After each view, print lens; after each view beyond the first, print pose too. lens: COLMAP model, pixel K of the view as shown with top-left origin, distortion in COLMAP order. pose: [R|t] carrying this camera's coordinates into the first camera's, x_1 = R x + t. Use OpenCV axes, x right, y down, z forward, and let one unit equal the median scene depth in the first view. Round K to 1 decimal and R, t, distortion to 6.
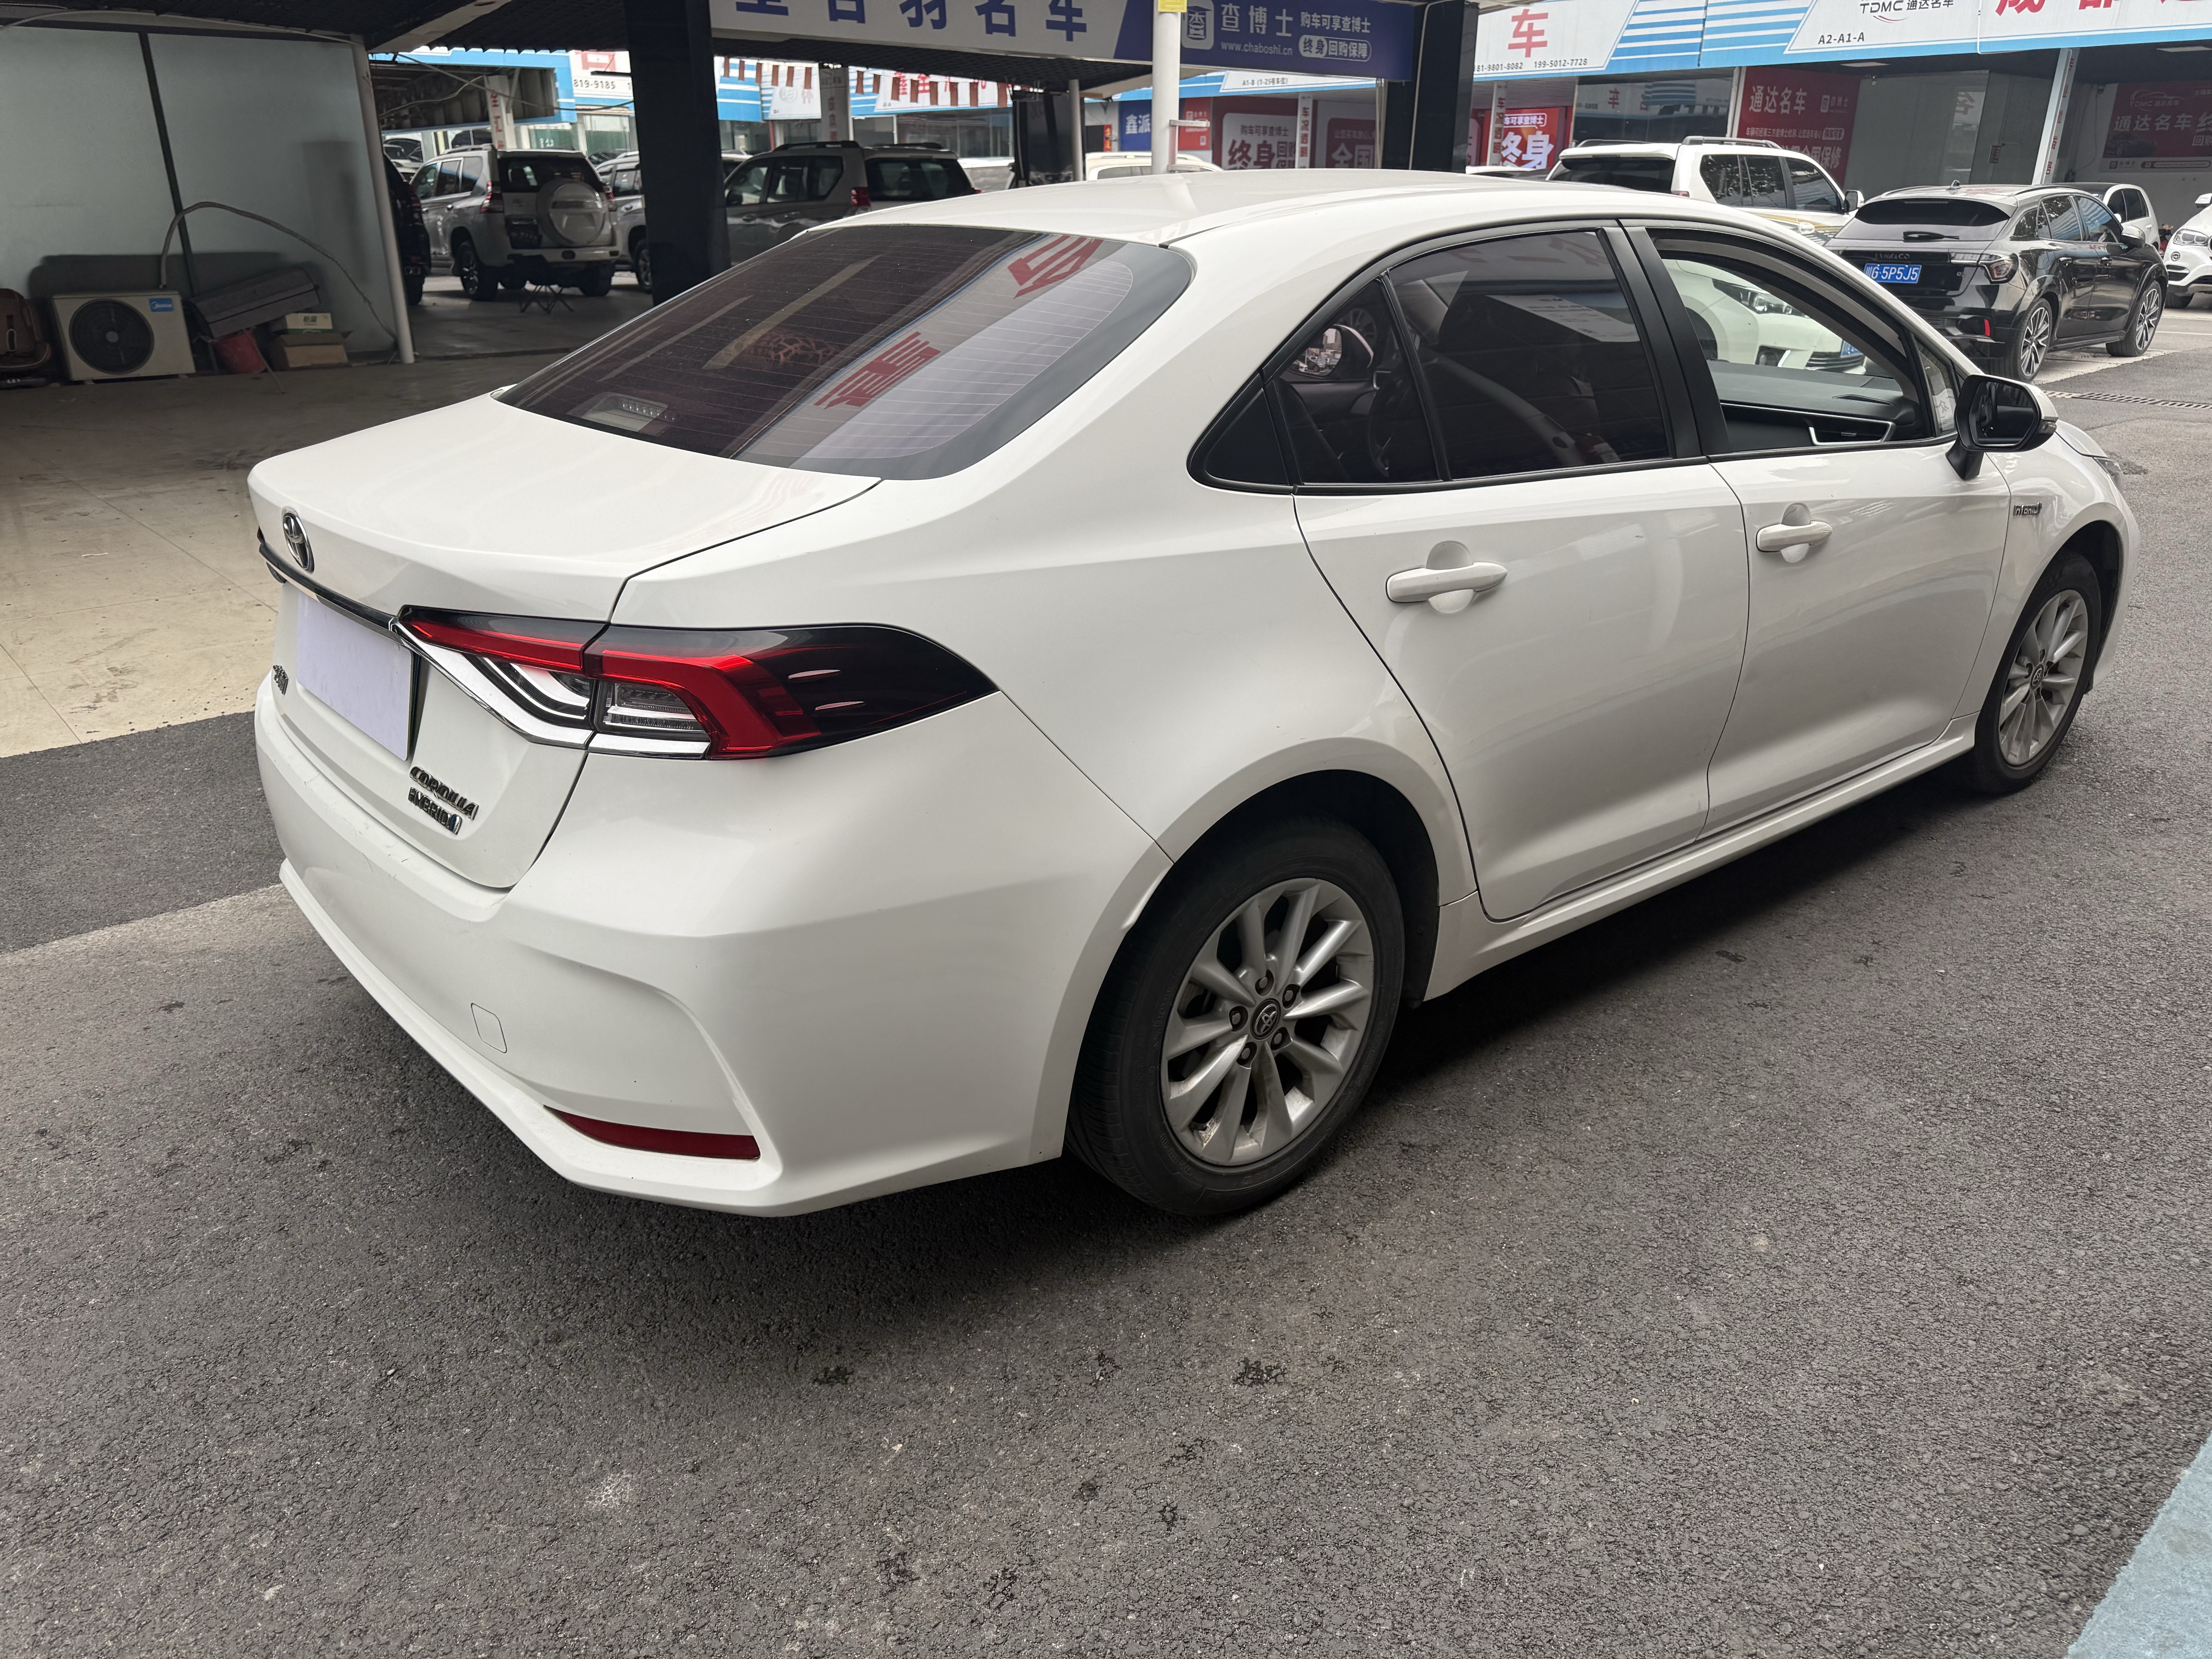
lens RADIAL K [[1570.4, 0, 1107.5], [0, 1570.4, 840.7], [0, 0, 1]] dist [0.019012, -0.018647]
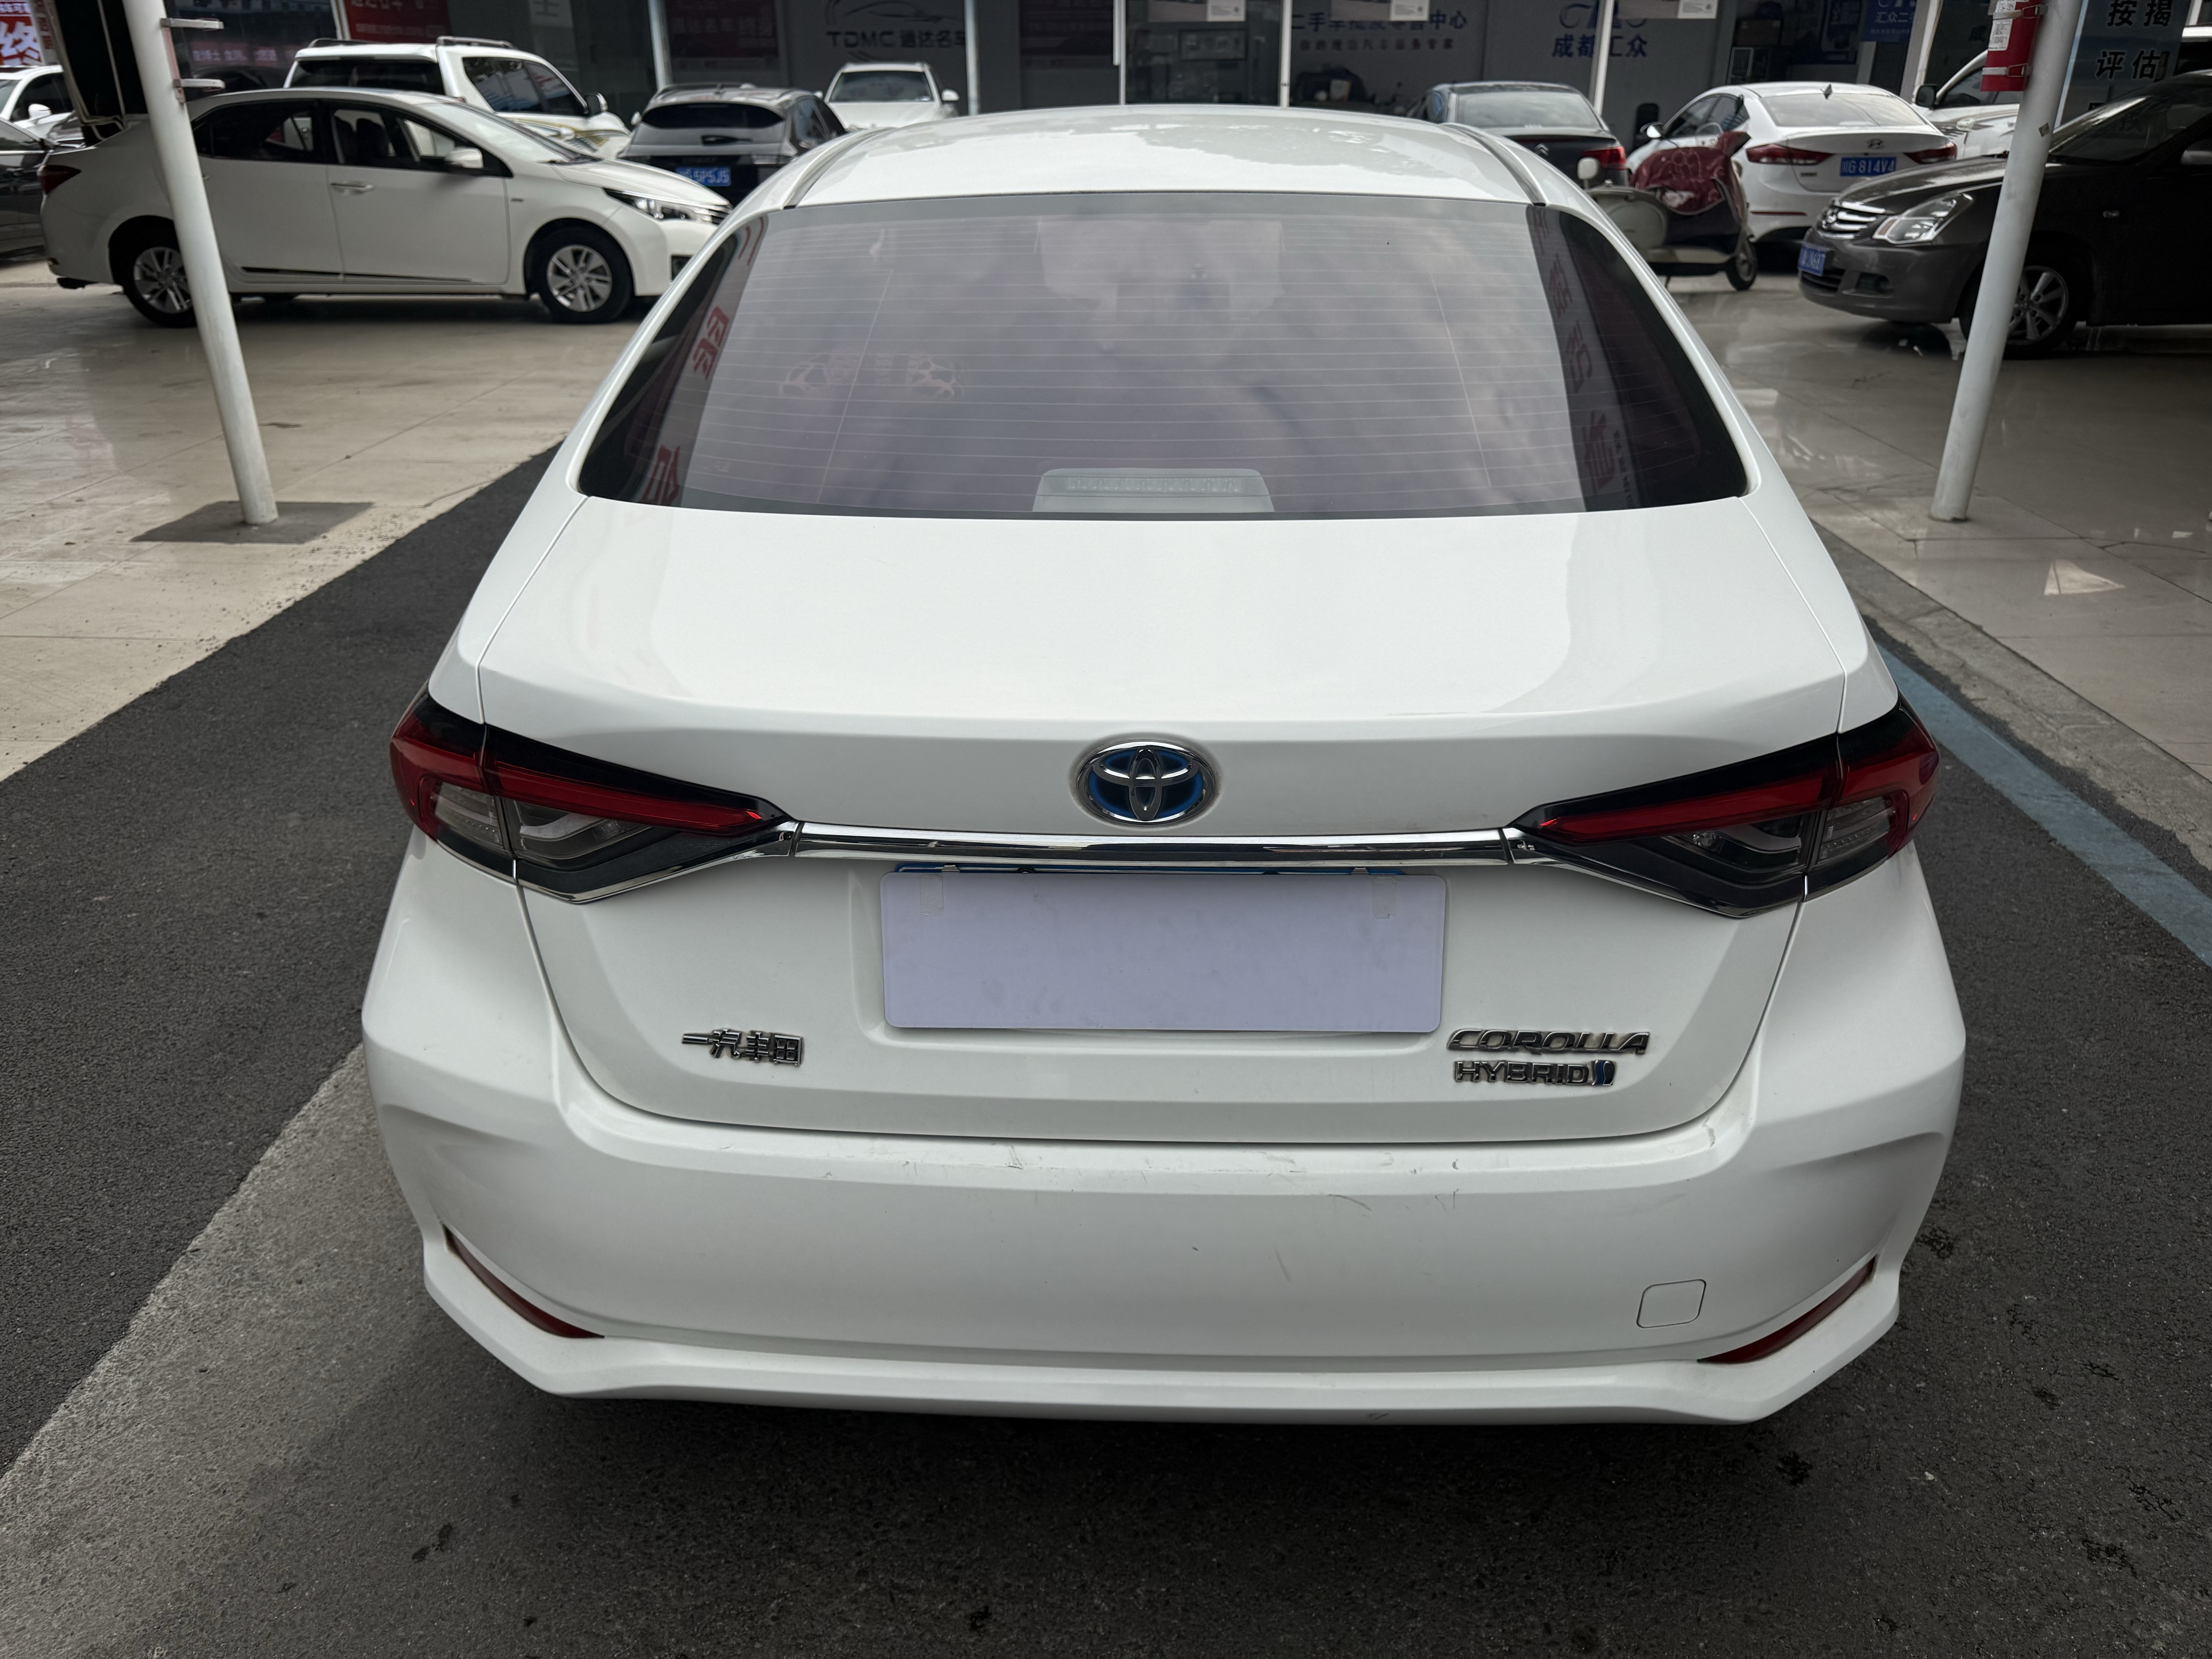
lens RADIAL K [[1570.4, 0, 1101.7], [0, 1570.4, 832.1], [0, 0, 1]] dist [0.019012, -0.018647]
pose [[0.681265, -0.319765, 0.658505, -0.176805], [0.286112, 0.944308, 0.162547, -0.052257], [-0.673808, 0.077669, 0.734813, 0.107254]]
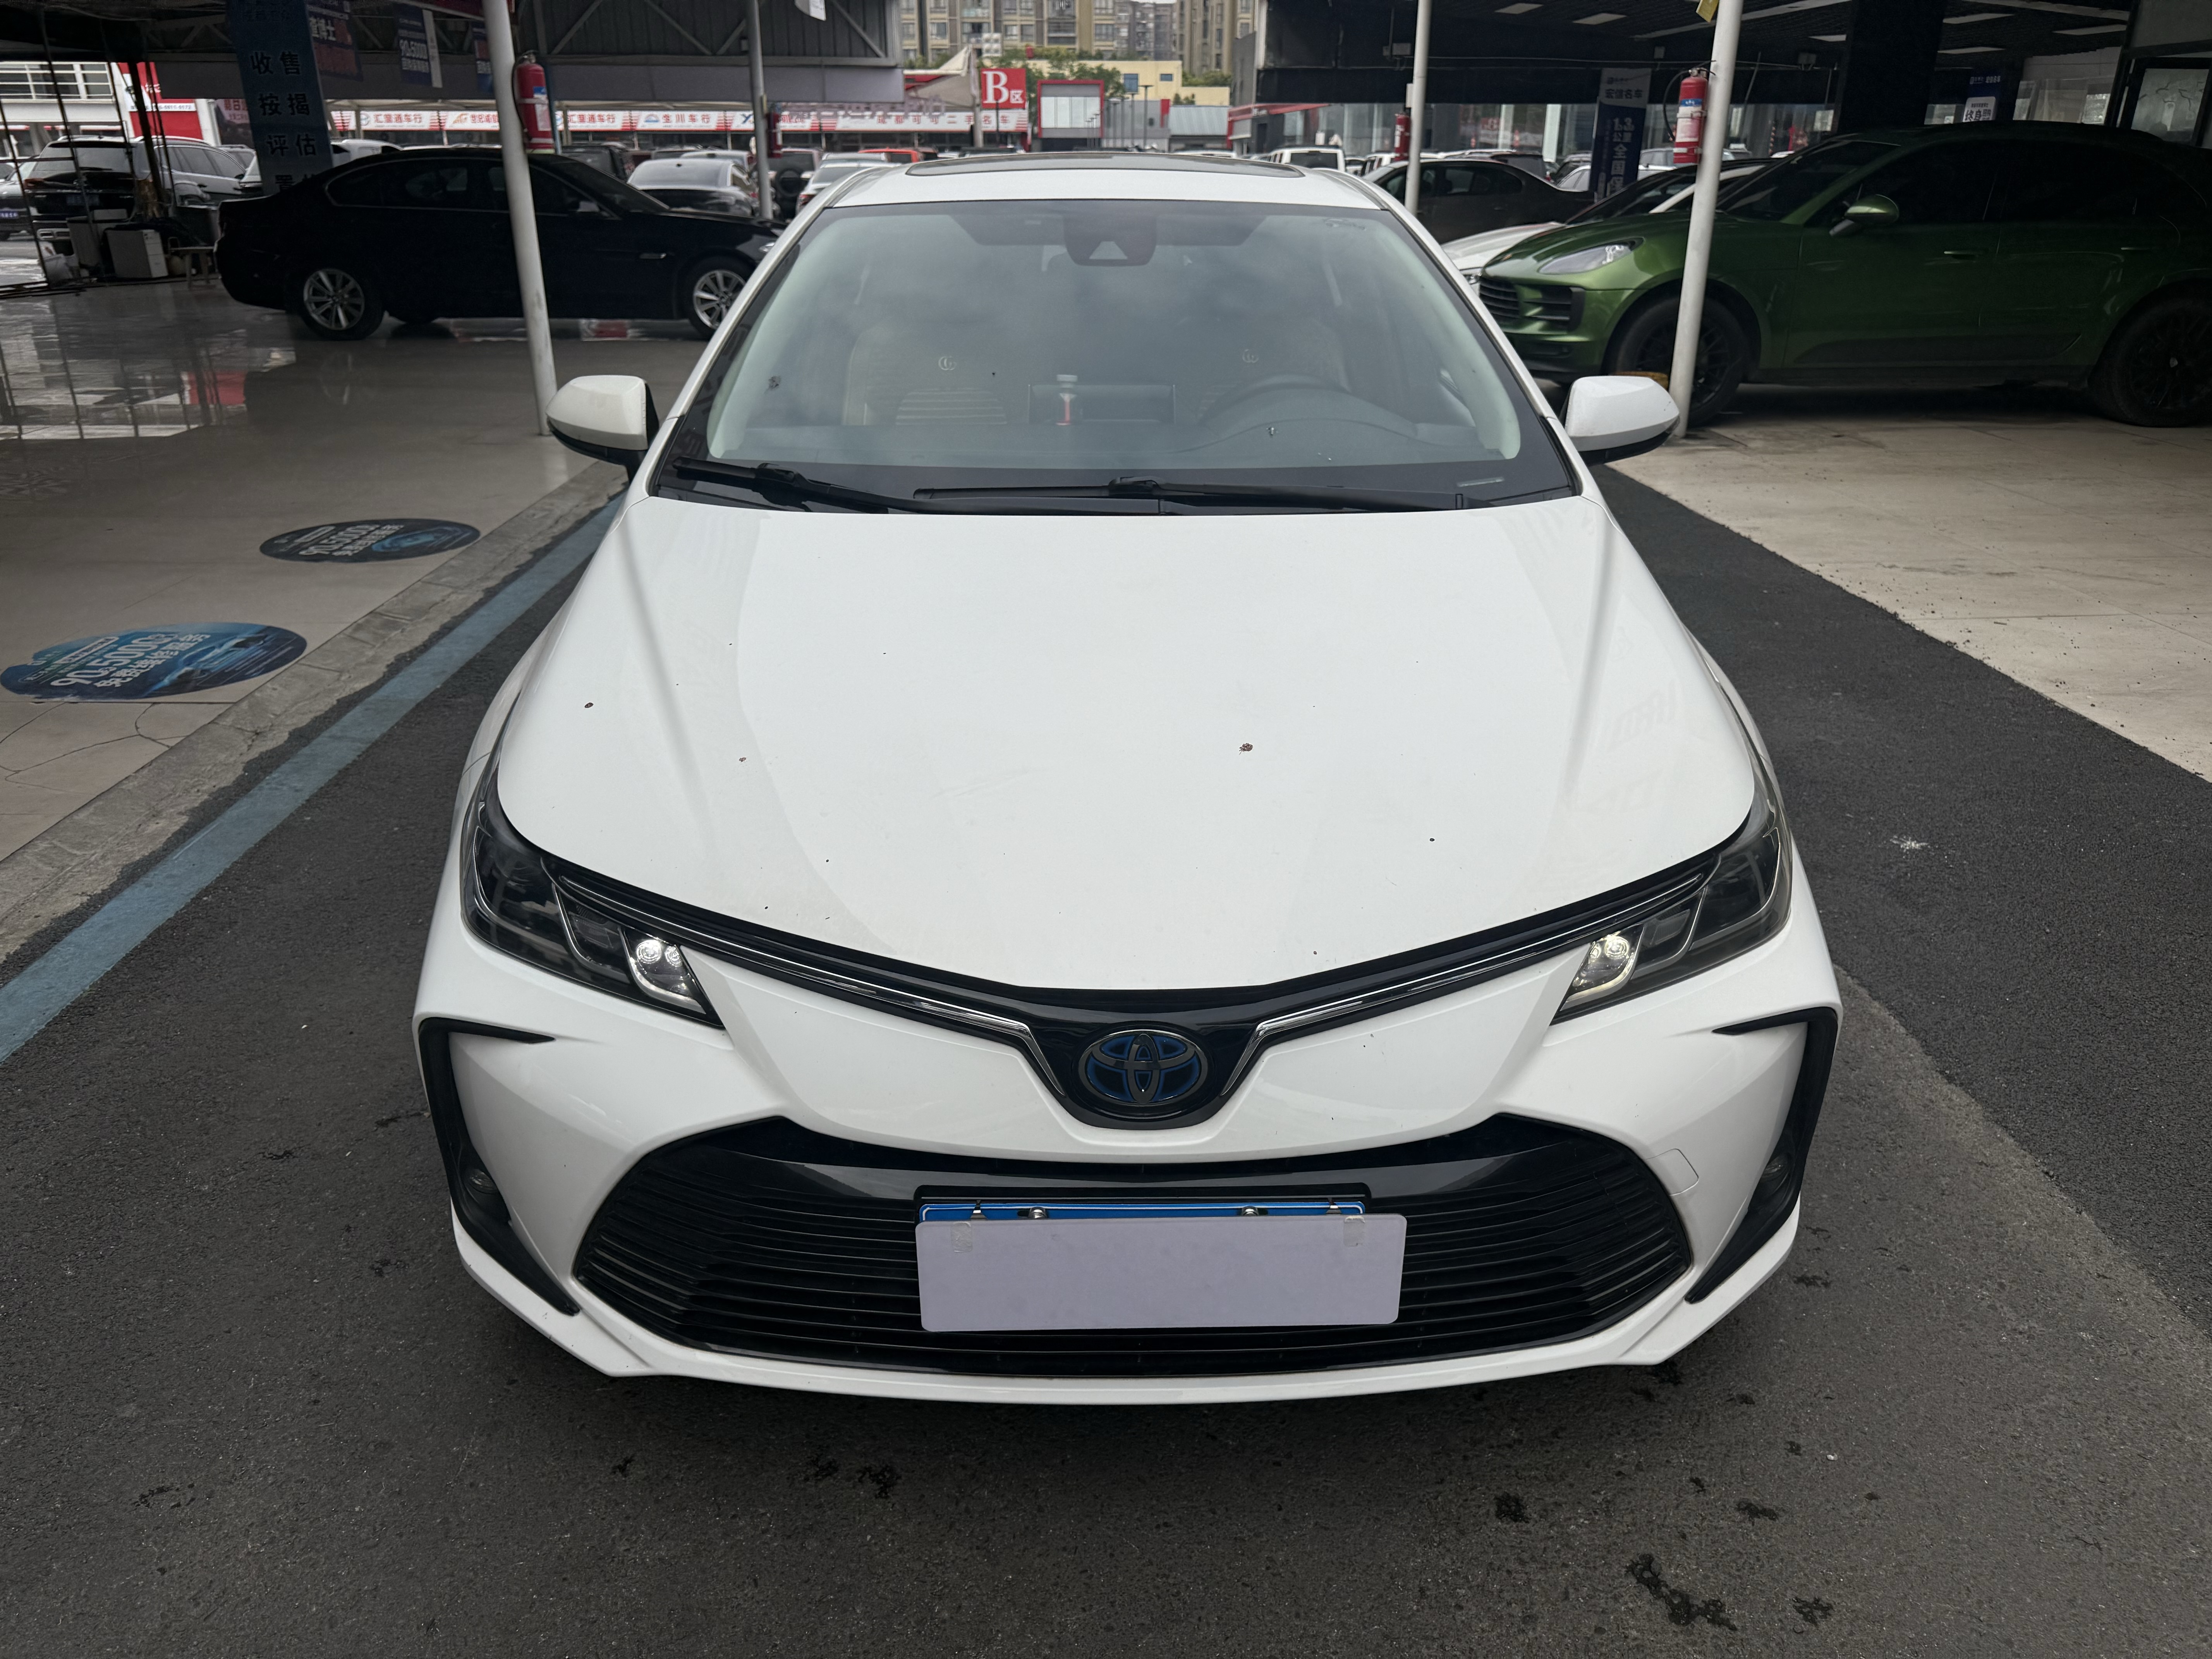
lens RADIAL K [[1570.4, 0, 1099.4], [0, 1570.4, 812.5], [0, 0, 1]] dist [0.019012, -0.018647]
pose [[-0.632797, 0.290172, -0.717892, 0.321708], [-0.299367, 0.763351, 0.572428, -0.204663], [0.714106, 0.577144, -0.396179, 0.494568]]
